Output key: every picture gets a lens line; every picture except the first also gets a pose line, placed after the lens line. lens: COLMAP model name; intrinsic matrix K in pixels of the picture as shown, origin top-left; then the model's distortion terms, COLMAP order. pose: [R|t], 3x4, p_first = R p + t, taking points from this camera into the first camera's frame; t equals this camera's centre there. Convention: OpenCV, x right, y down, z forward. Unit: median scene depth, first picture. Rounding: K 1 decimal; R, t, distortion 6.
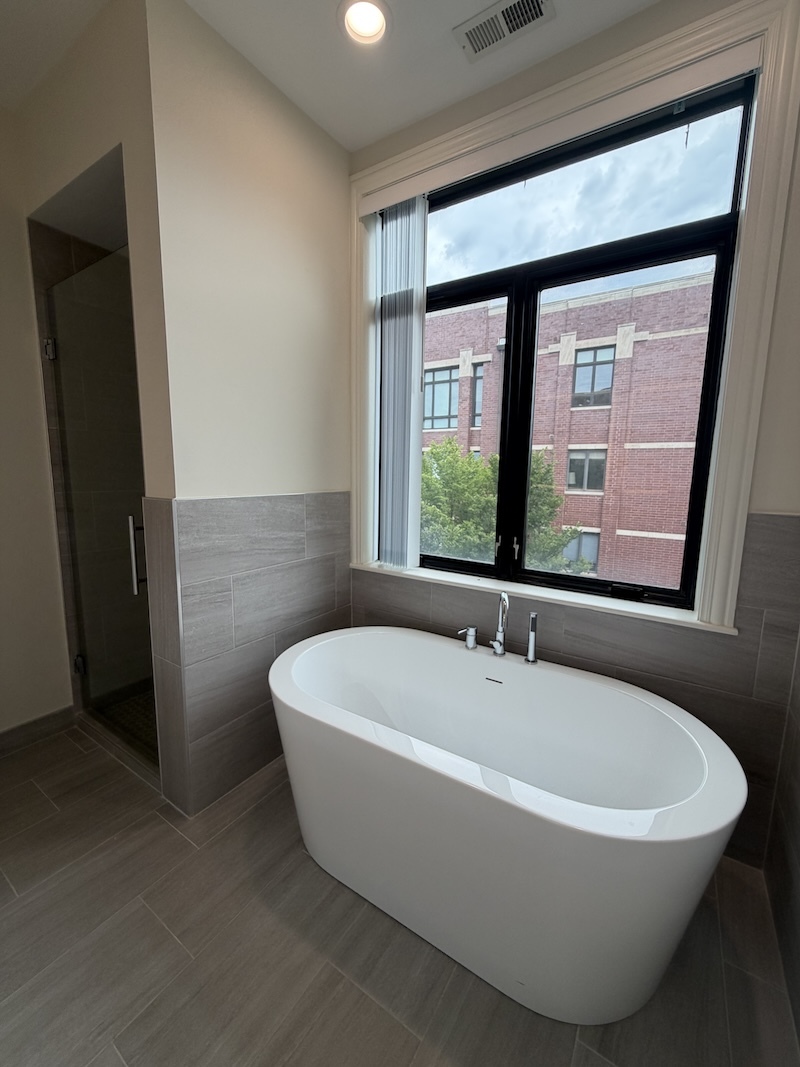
lens RADIAL K [[426.3, 0, 402.5], [0, 426.3, 532.7], [0, 0, 1]] dist [0.002700, 0.000518]
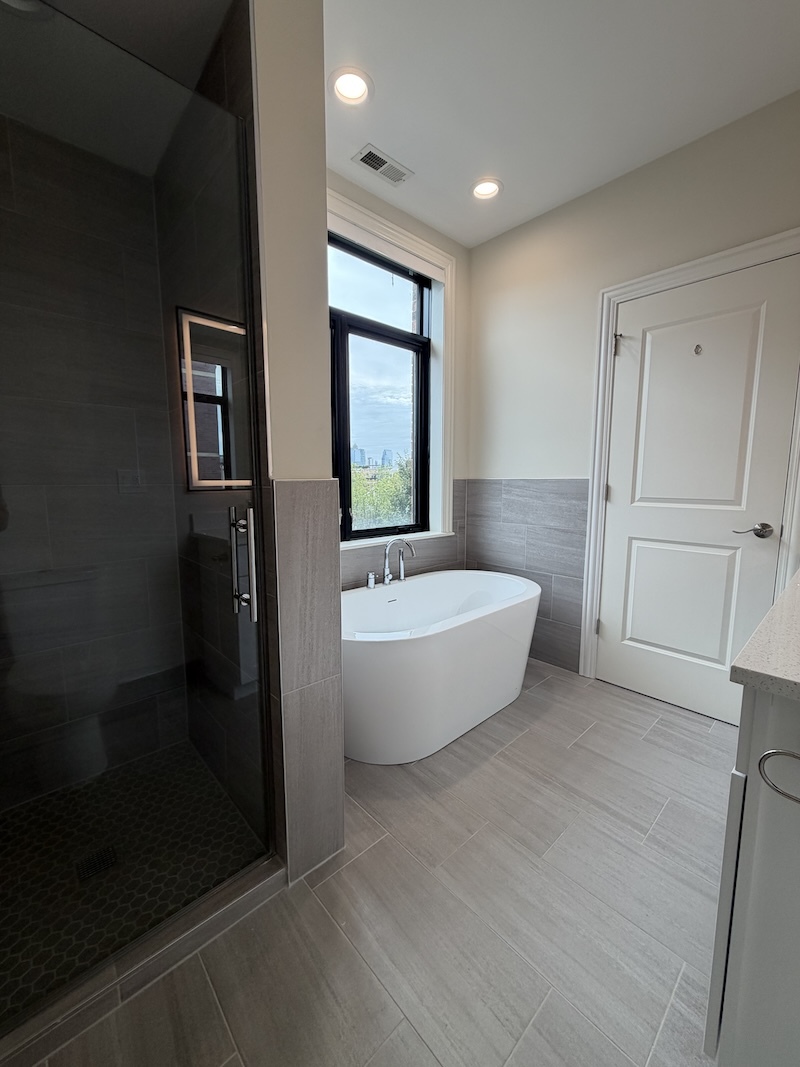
lens RADIAL K [[426.3, 0, 400.4], [0, 426.3, 533.7], [0, 0, 1]] dist [0.002700, 0.000518]
pose [[0.242650, -0.139870, 0.959978, -1.317711], [0.143425, 0.983849, 0.107095, -0.040099], [-0.959453, 0.111698, 0.258792, 0.643521]]
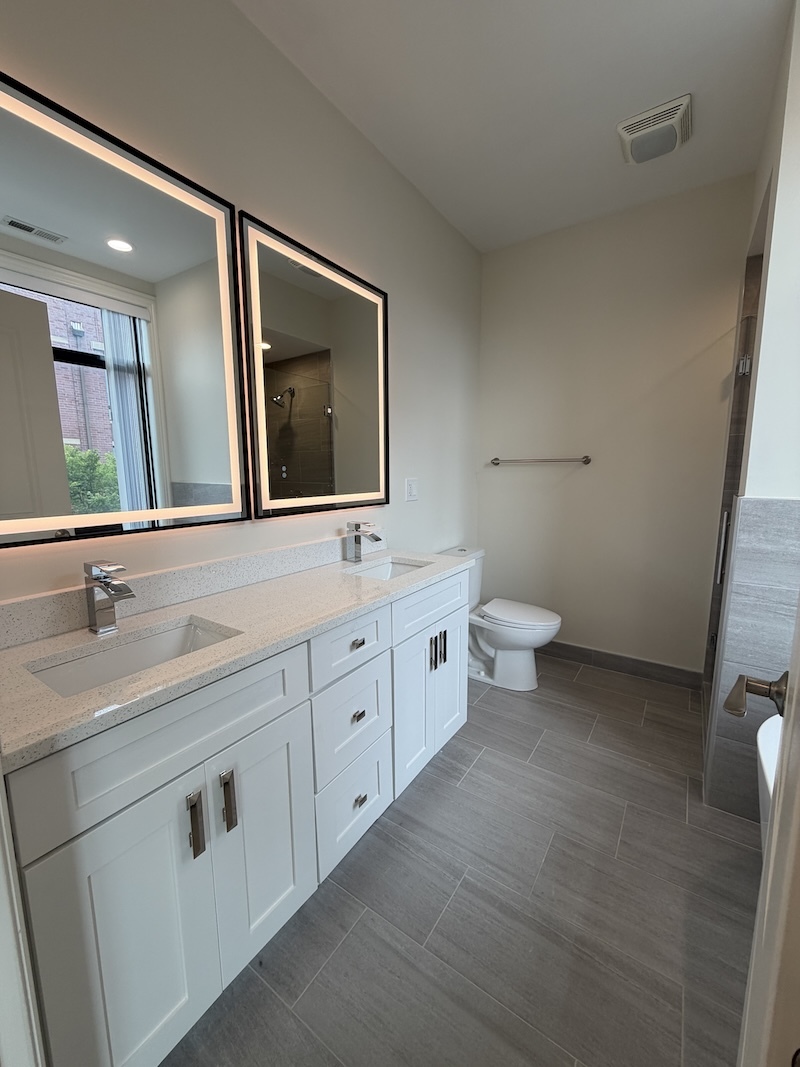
lens RADIAL K [[426.3, 0, 400.3], [0, 426.3, 530.1], [0, 0, 1]] dist [0.002700, 0.000518]
pose [[-0.016678, 0.124822, -0.992039, 0.507400], [-0.137754, 0.982429, 0.125929, -0.017358], [0.990326, 0.138757, 0.000809, 0.188980]]
